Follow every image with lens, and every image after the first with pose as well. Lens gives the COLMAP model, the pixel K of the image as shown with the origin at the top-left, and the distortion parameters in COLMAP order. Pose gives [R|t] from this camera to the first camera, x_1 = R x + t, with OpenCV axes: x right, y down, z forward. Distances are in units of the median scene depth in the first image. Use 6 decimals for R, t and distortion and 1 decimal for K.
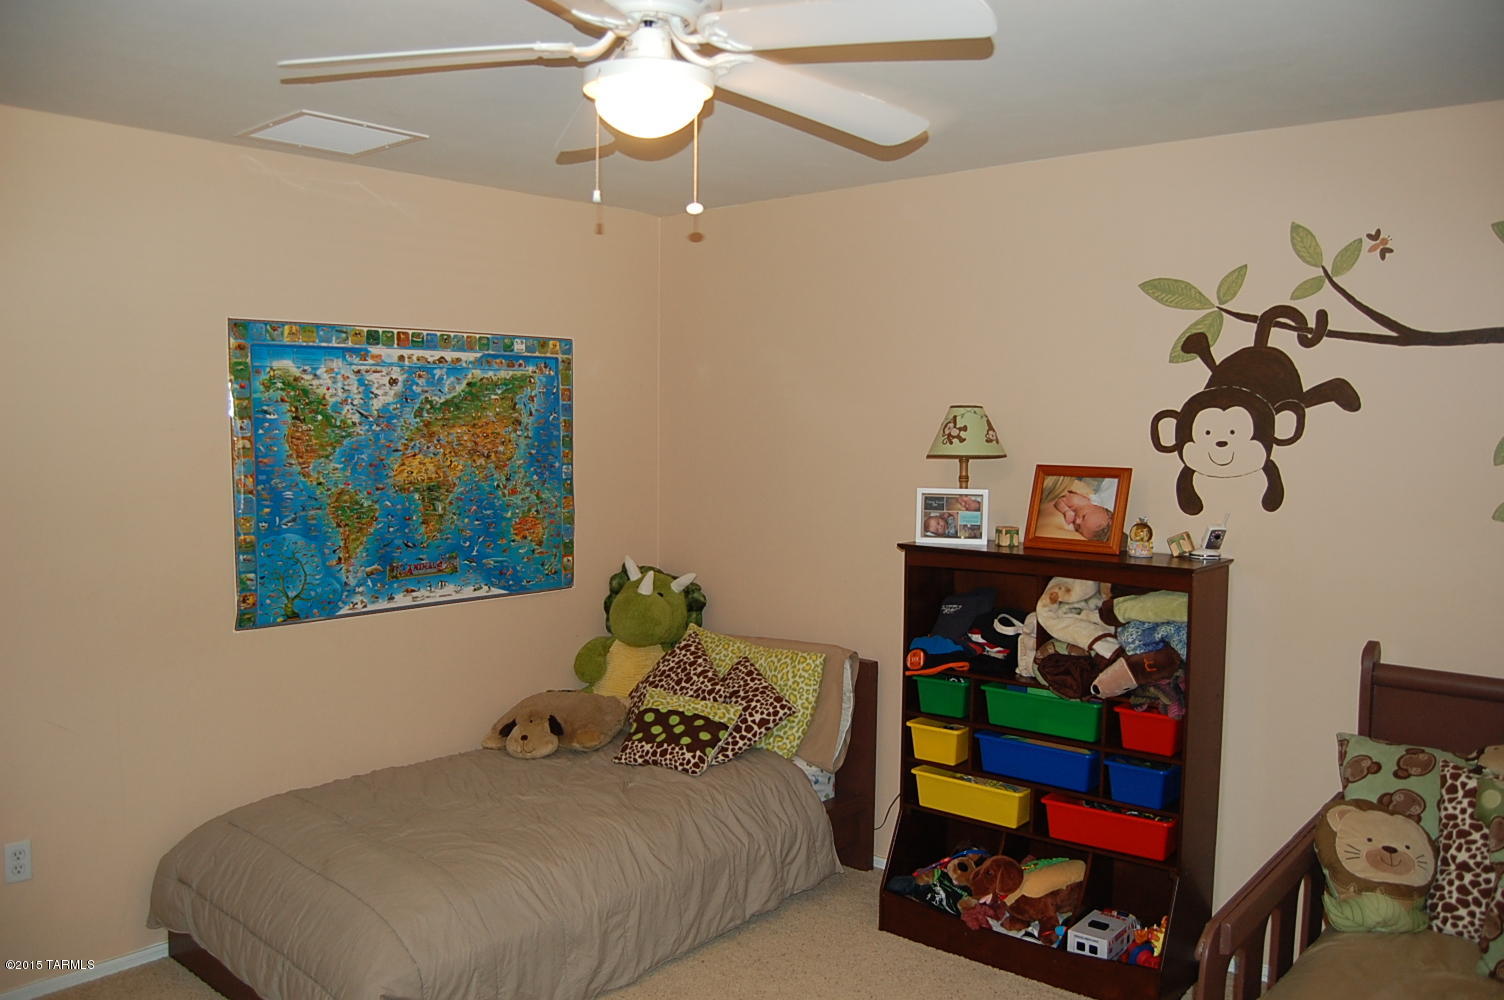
lens RADIAL K [[1182.3, 0, 752.0], [0, 1182.3, 500.0], [0, 0, 1]] dist [-0.102685, 0.049019]
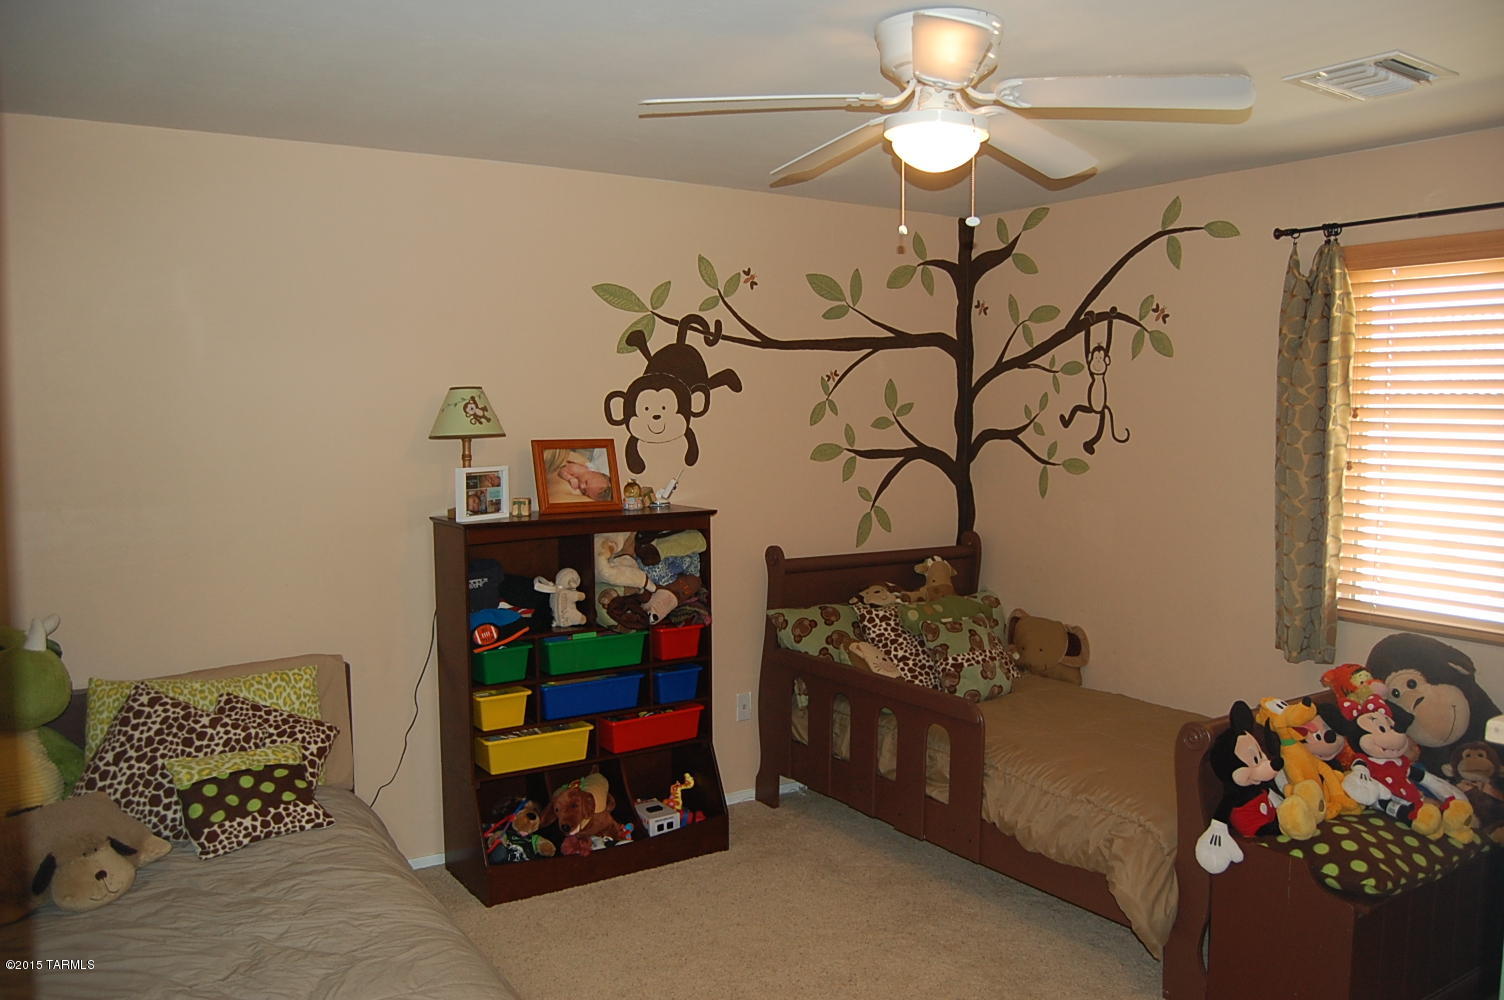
lens RADIAL K [[1182.3, 0, 752.0], [0, 1182.3, 500.0], [0, 0, 1]] dist [-0.102685, 0.049019]
pose [[0.276767, -0.083438, 0.957308, -0.829415], [0.067659, 0.995443, 0.067201, -0.037153], [-0.958552, 0.046171, 0.281151, 0.525418]]
